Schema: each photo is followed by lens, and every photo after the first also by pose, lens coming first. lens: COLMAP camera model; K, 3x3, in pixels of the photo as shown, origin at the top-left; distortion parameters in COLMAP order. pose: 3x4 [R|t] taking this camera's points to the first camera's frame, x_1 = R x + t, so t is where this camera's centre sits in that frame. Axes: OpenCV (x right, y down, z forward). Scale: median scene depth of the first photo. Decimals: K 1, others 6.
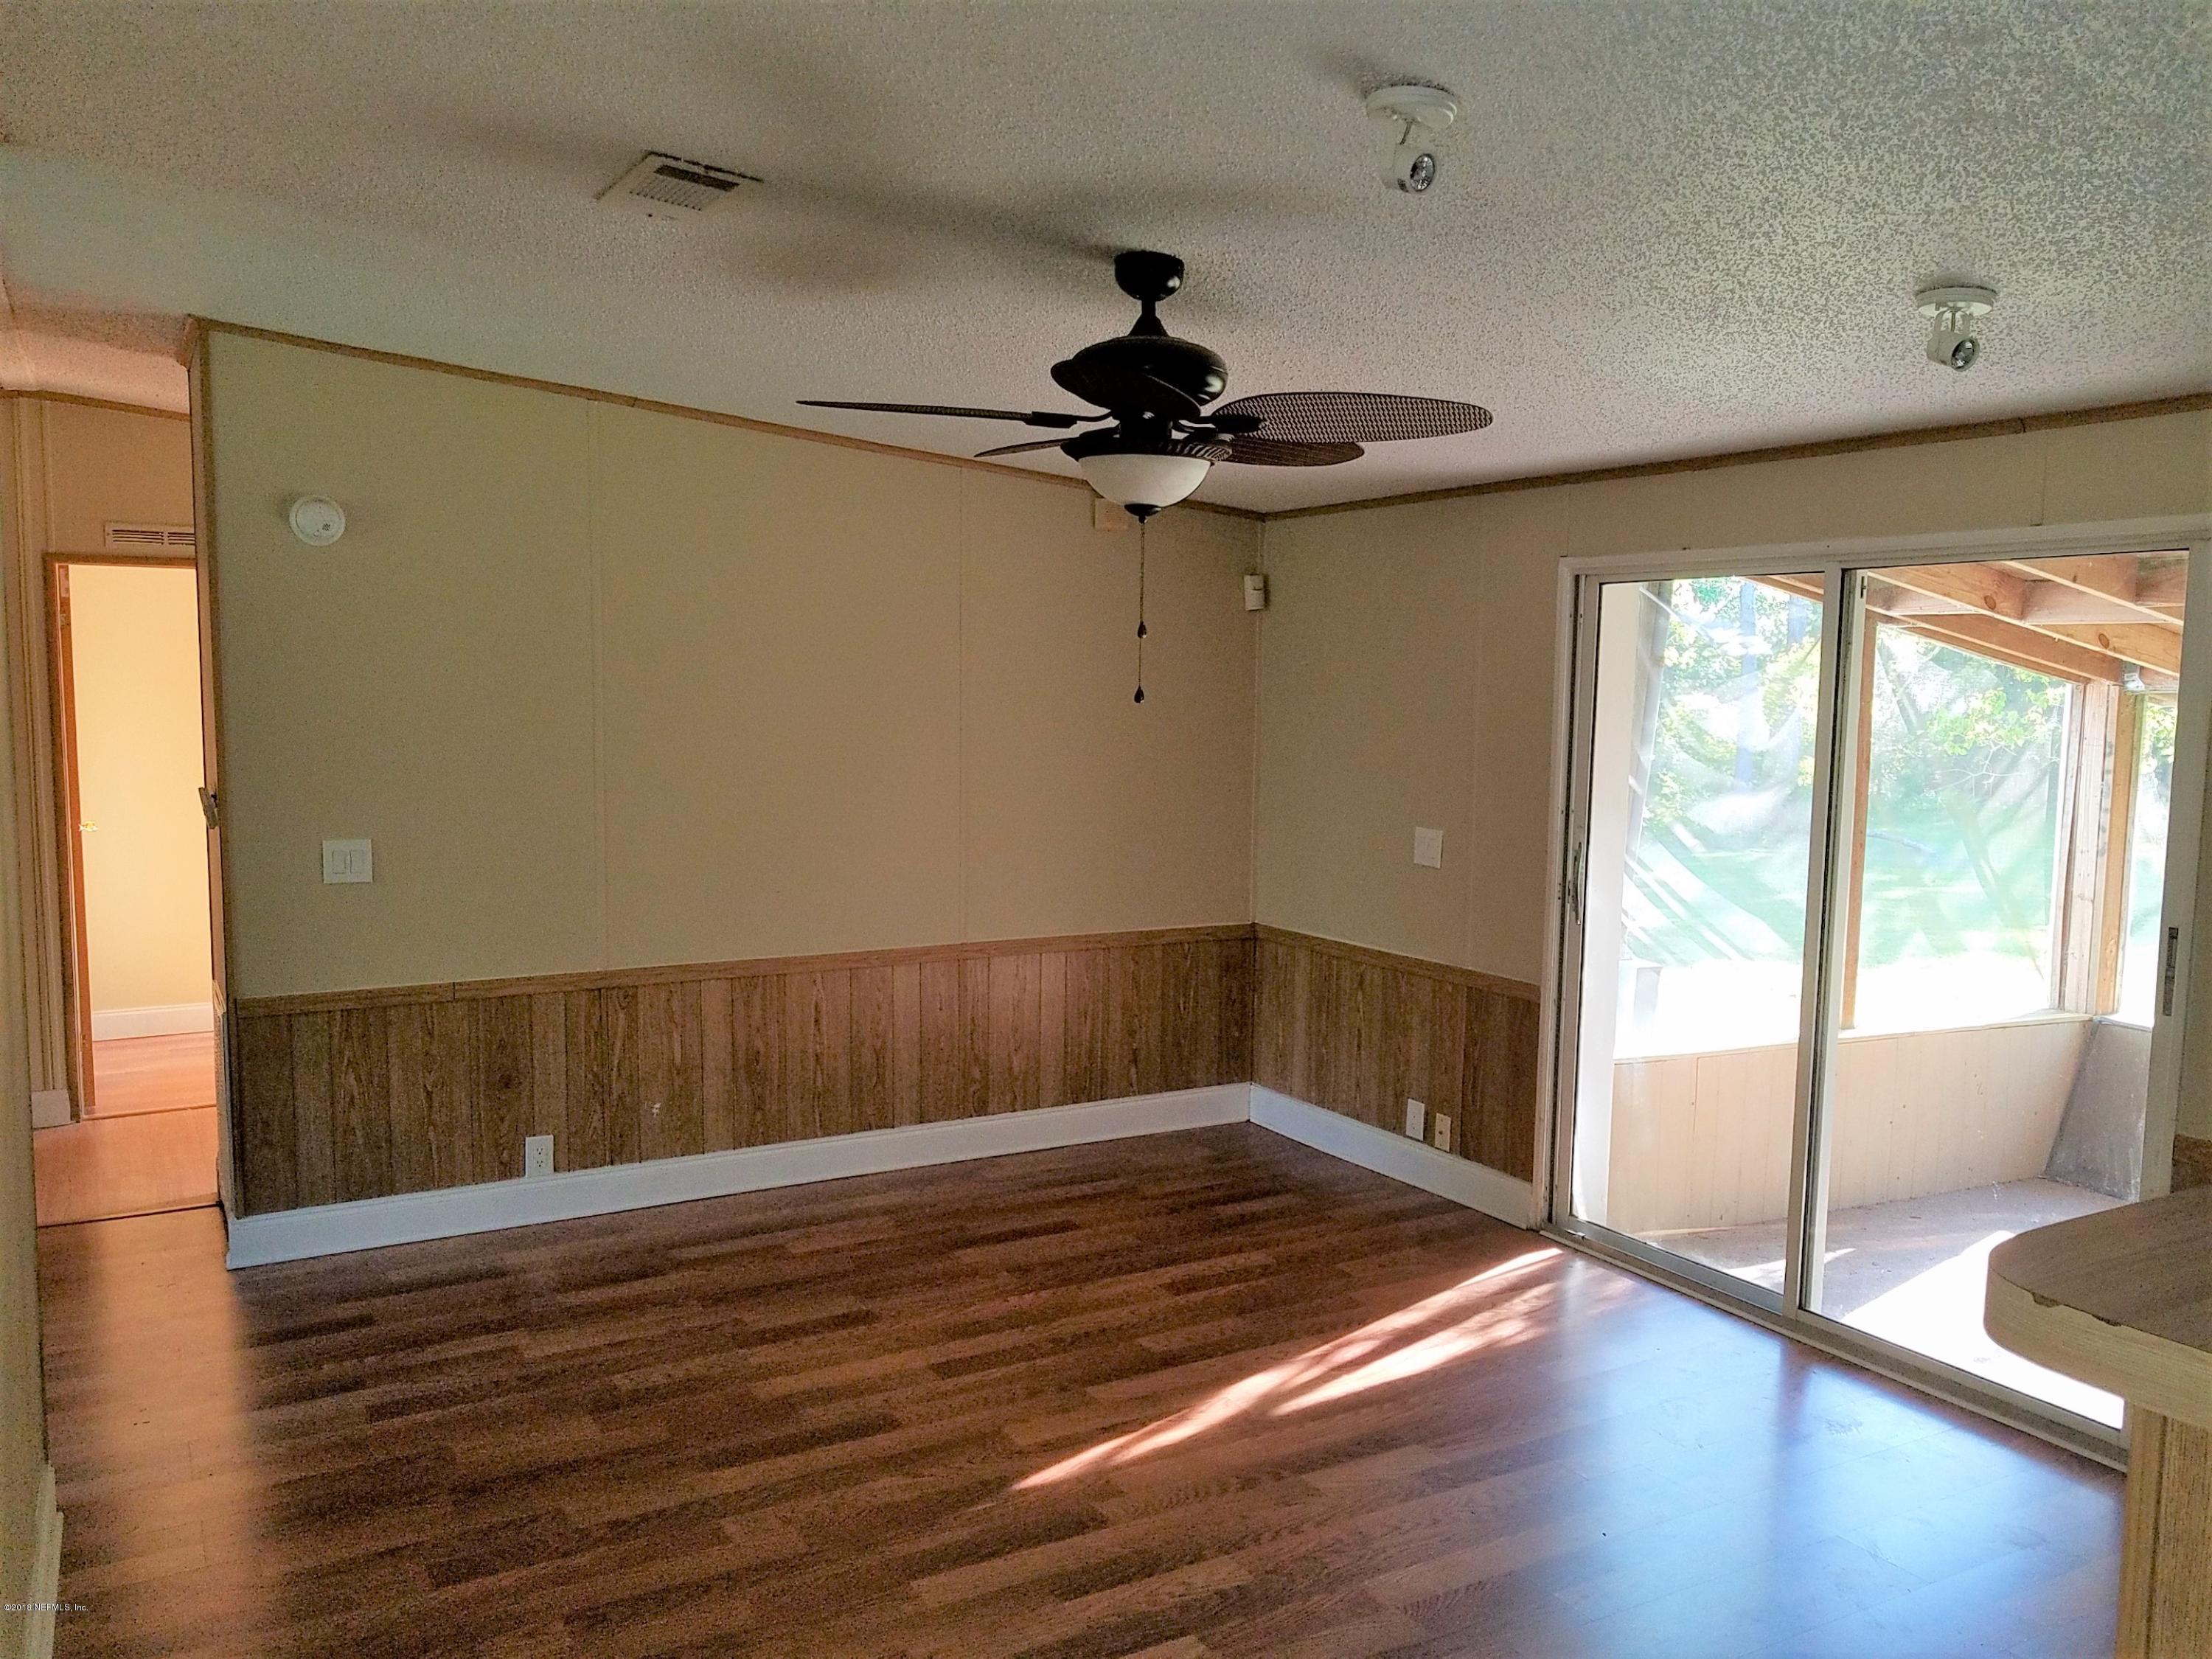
lens RADIAL K [[1714.5, 0, 1104.3], [0, 1714.5, 863.4], [0, 0, 1]] dist [0.003030, -0.000715]
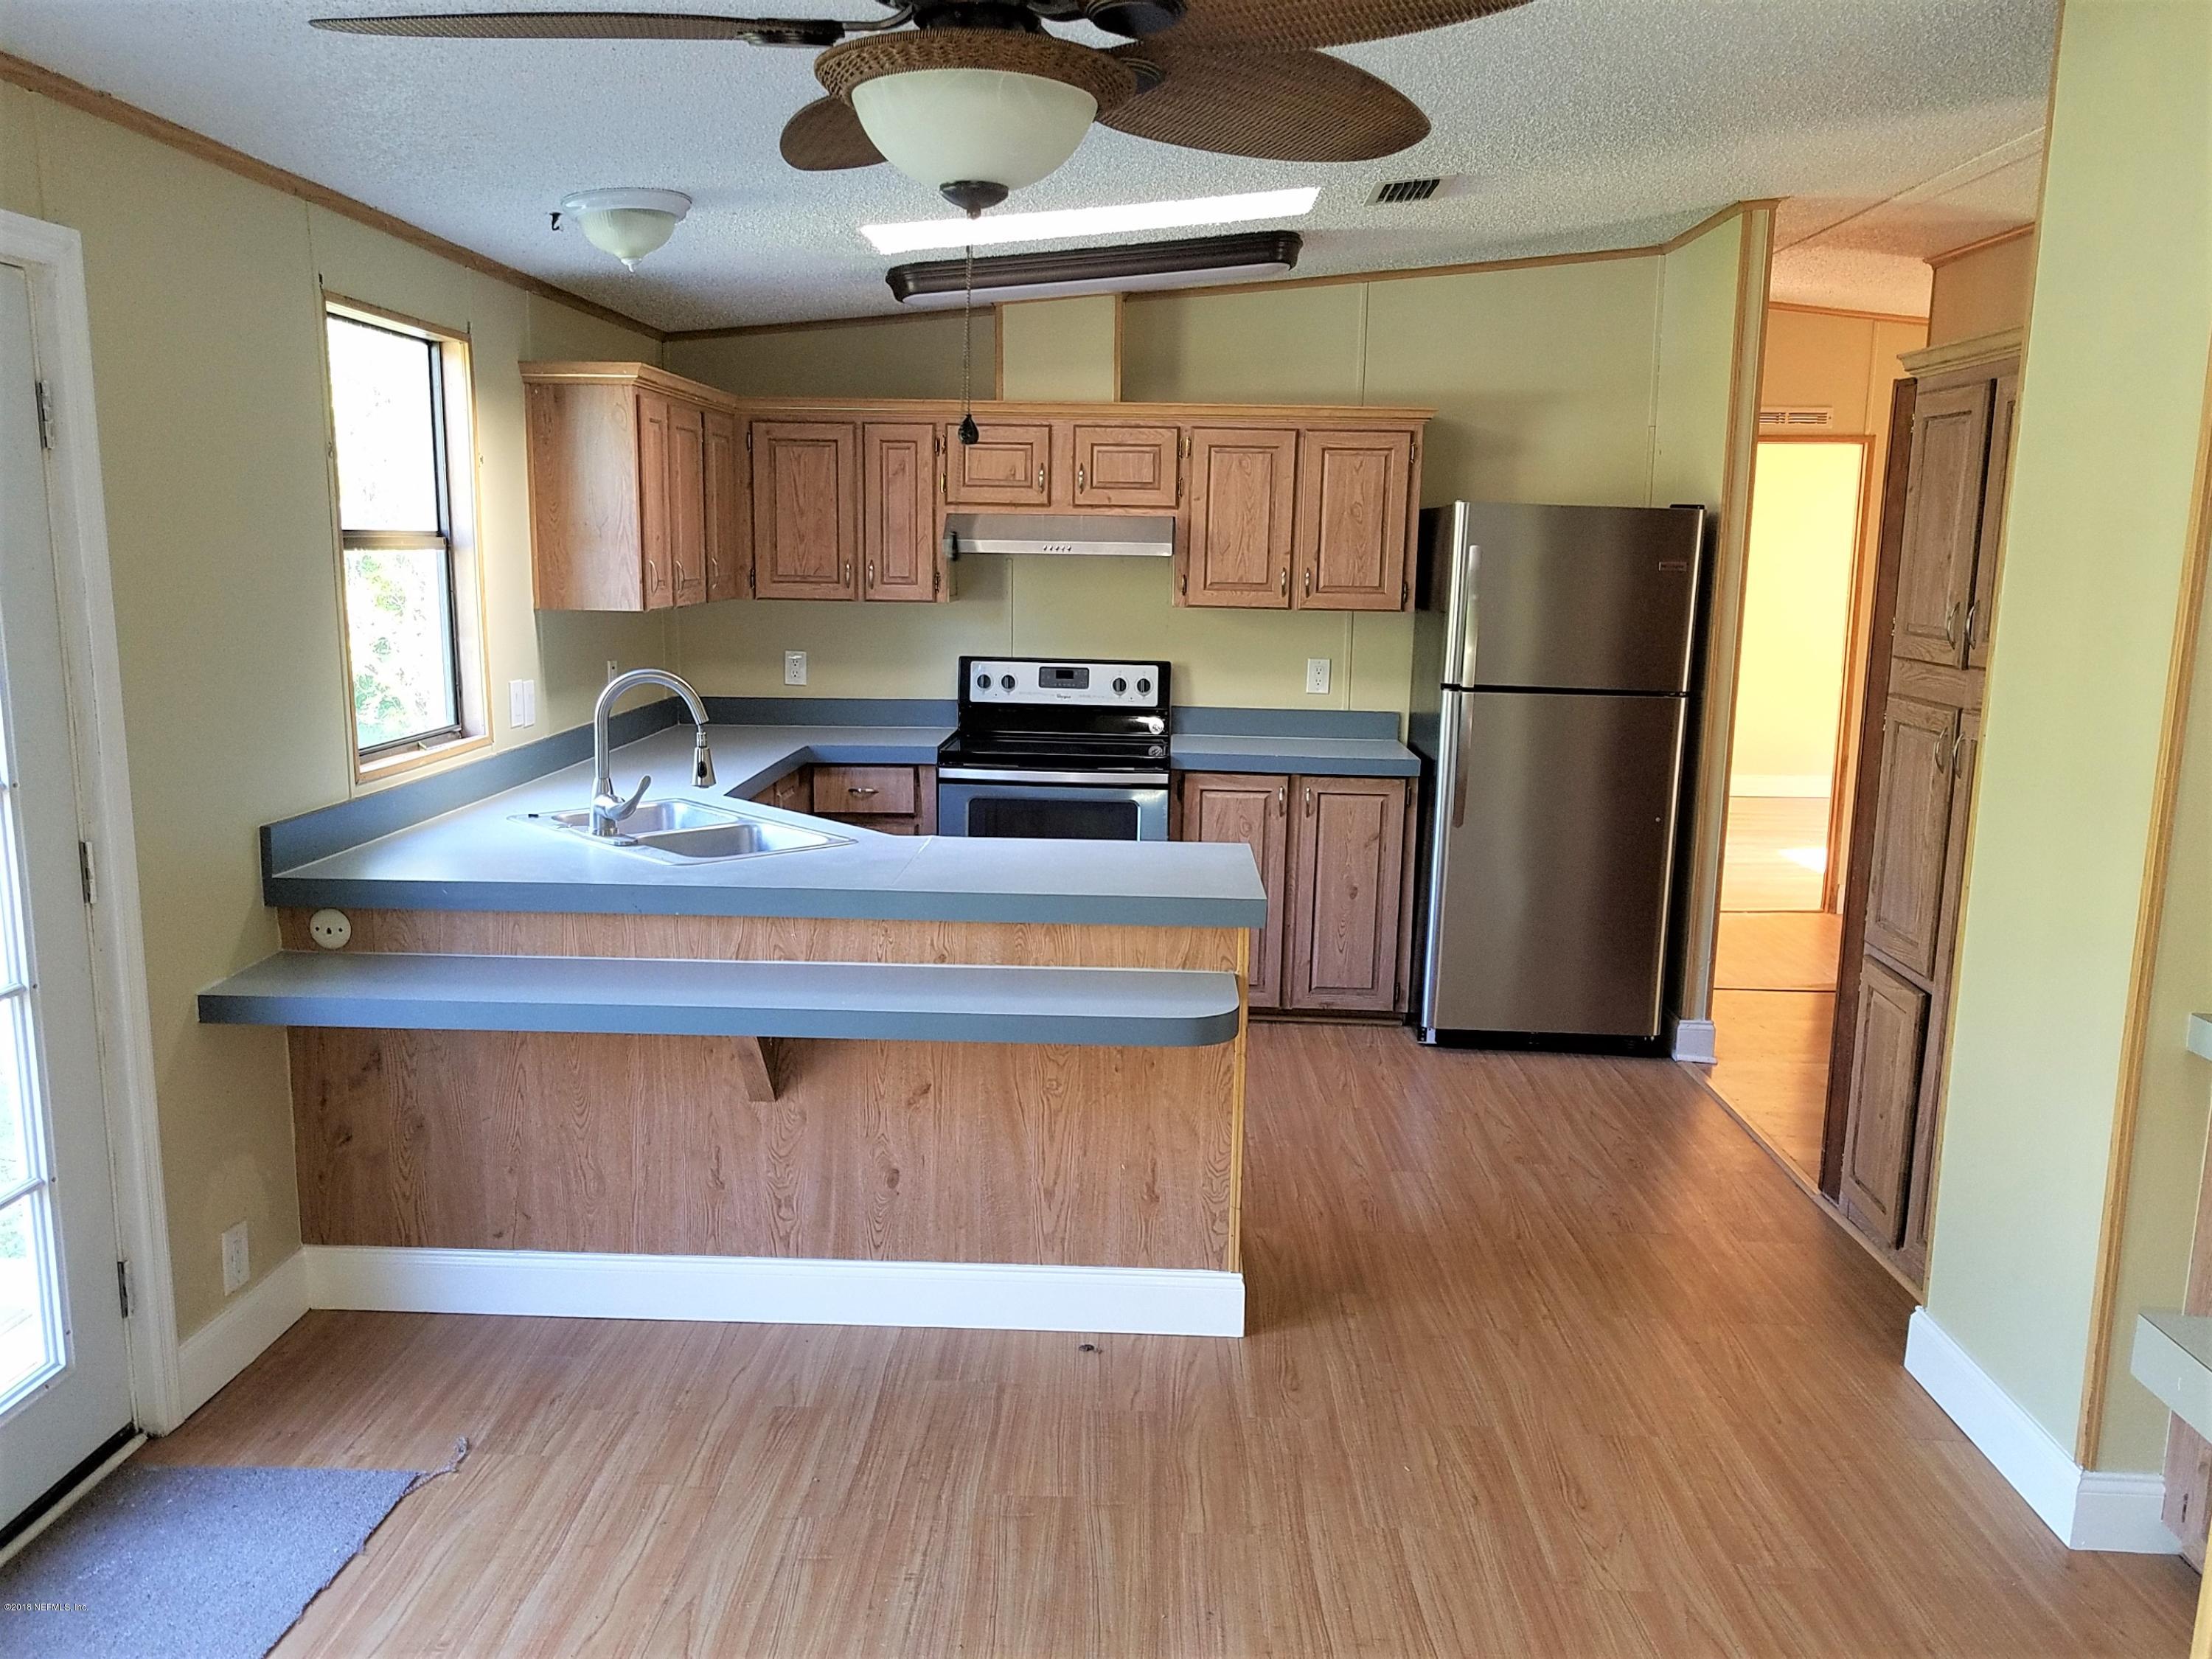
lens RADIAL K [[1733.2, 0, 1105.7], [0, 1733.2, 854.3], [0, 0, 1]] dist [0.006391, 0.001519]
pose [[0.851197, 0.087662, -0.517474, -0.366259], [-0.052030, 0.995190, 0.083004, 0.033243], [0.522262, -0.043729, 0.851663, -0.281710]]
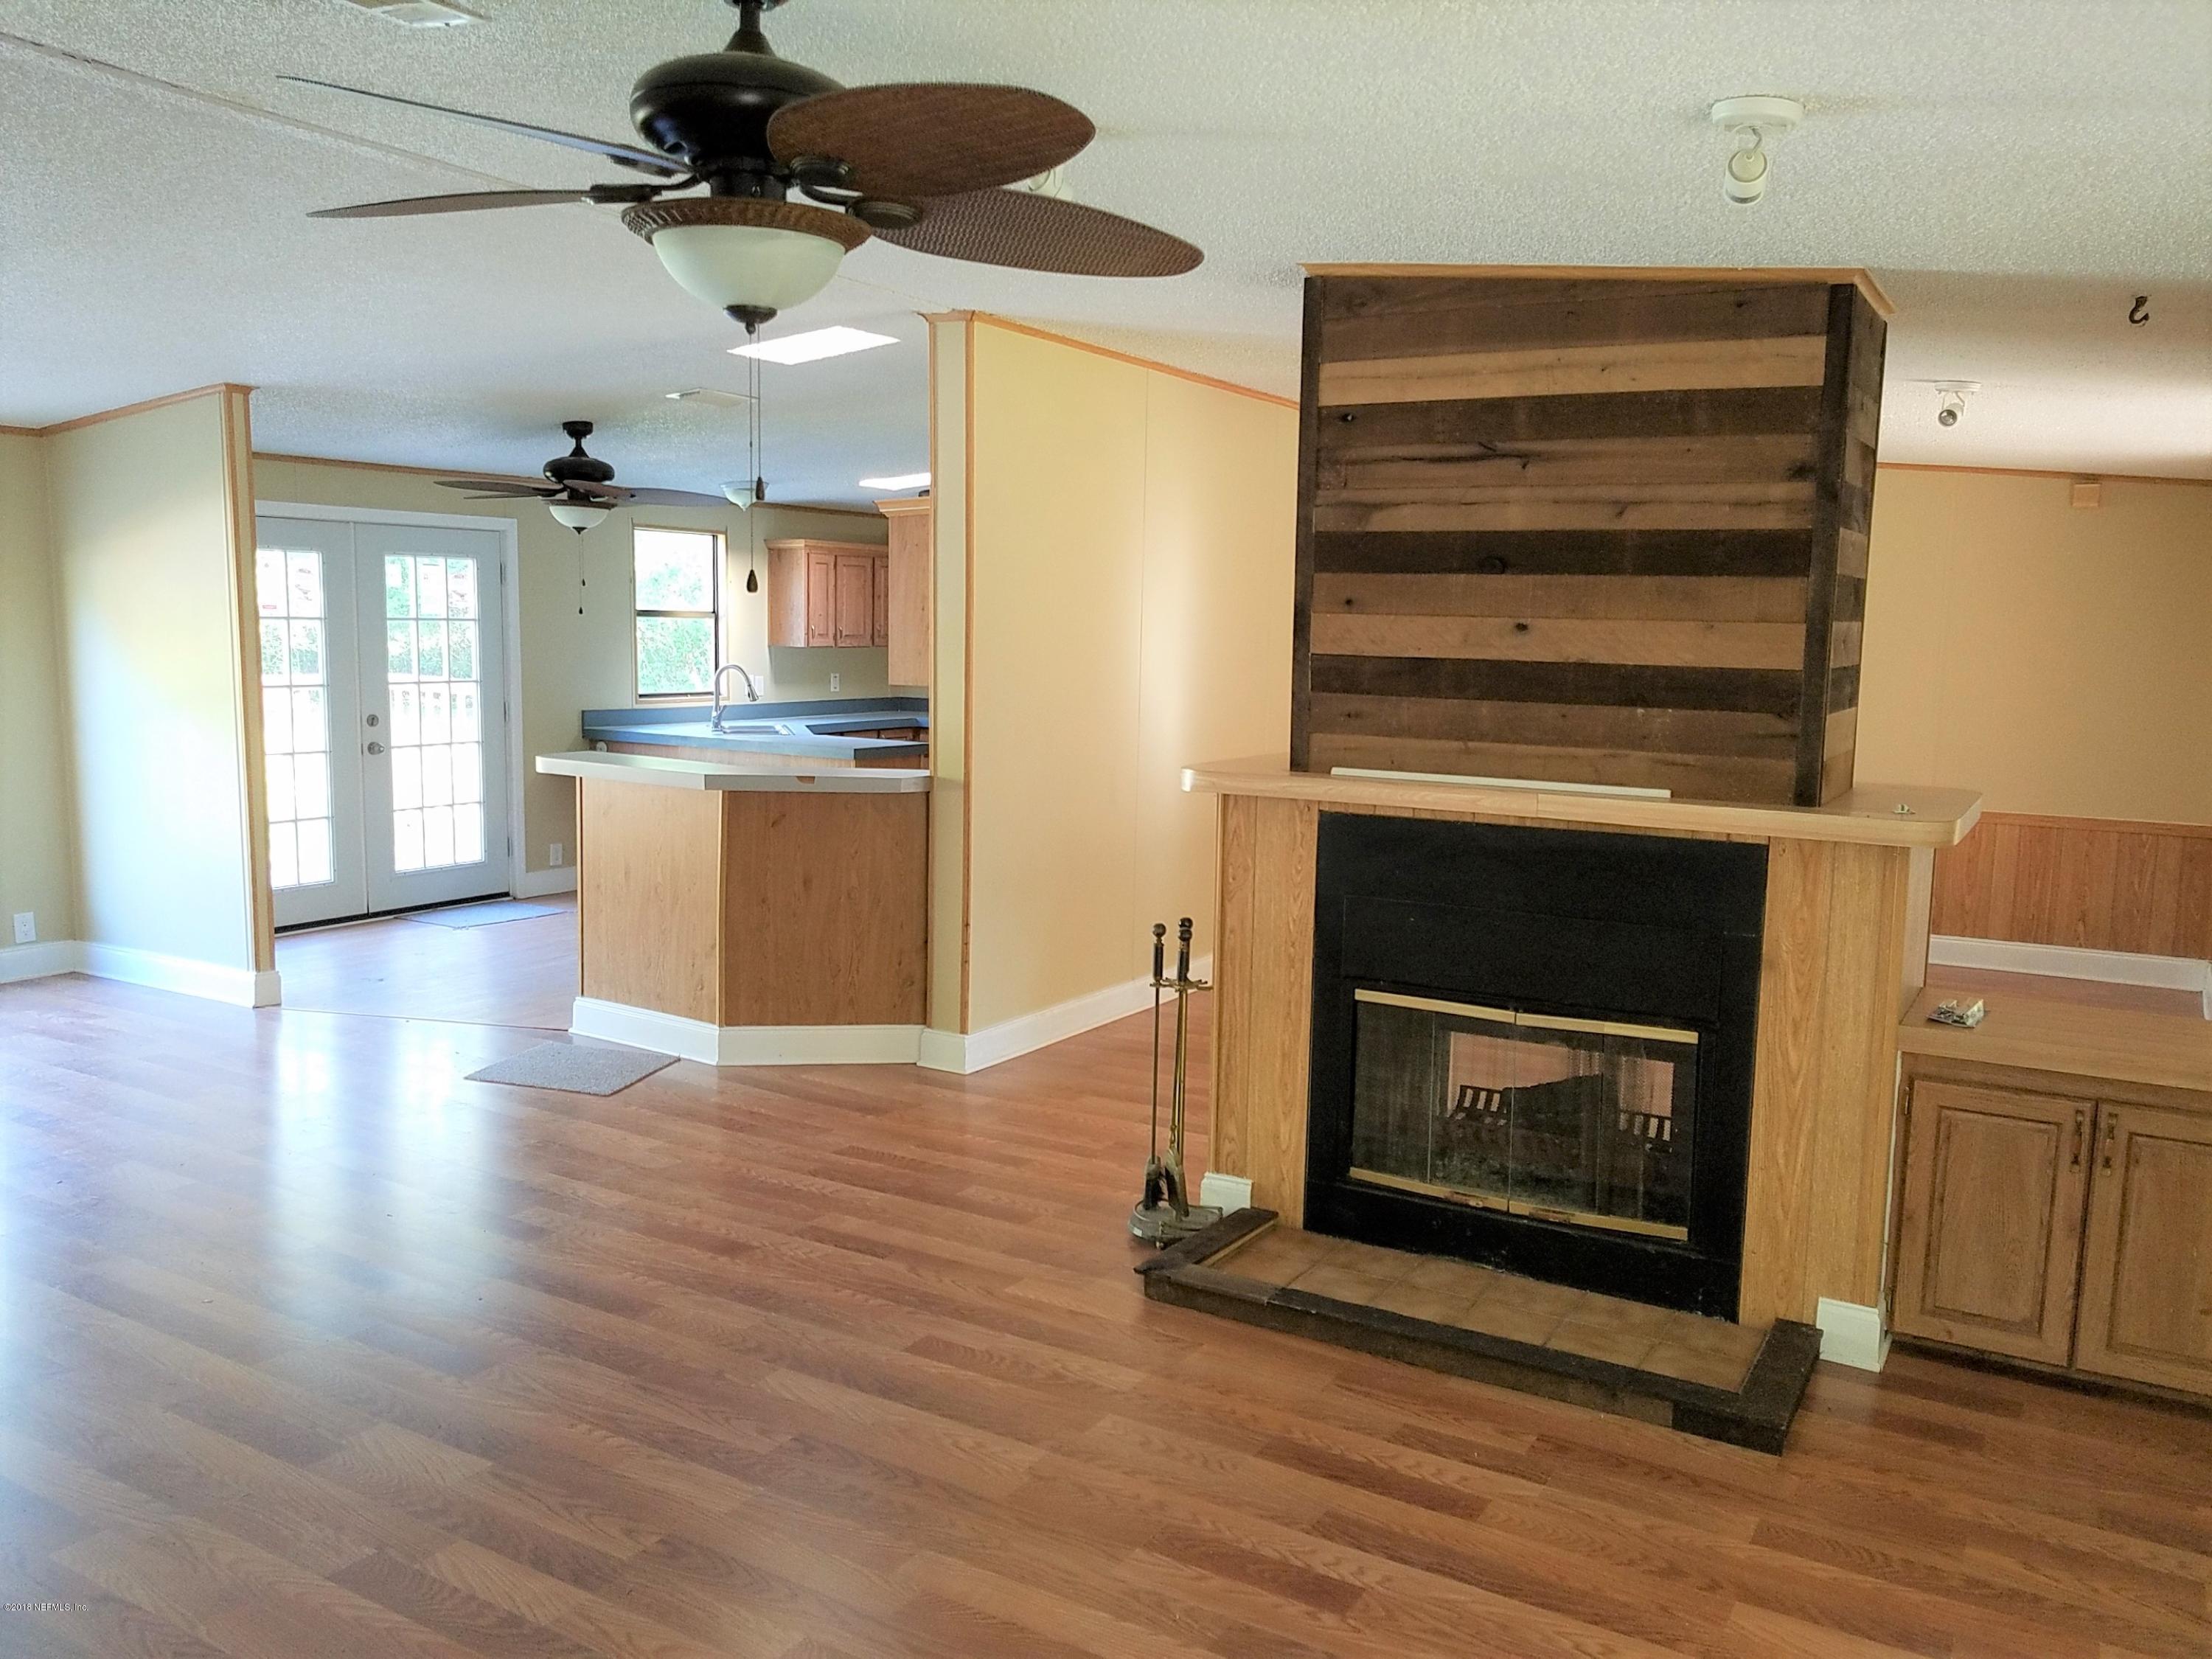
lens RADIAL K [[1711.9, 0, 1106.6], [0, 1711.9, 858.7], [0, 0, 1]] dist [0.007059, -0.005181]
pose [[0.492948, 0.114218, -0.862529, 0.901283], [-0.101657, 0.992117, 0.073280, 0.058346], [0.864100, 0.051559, 0.500673, -0.322452]]
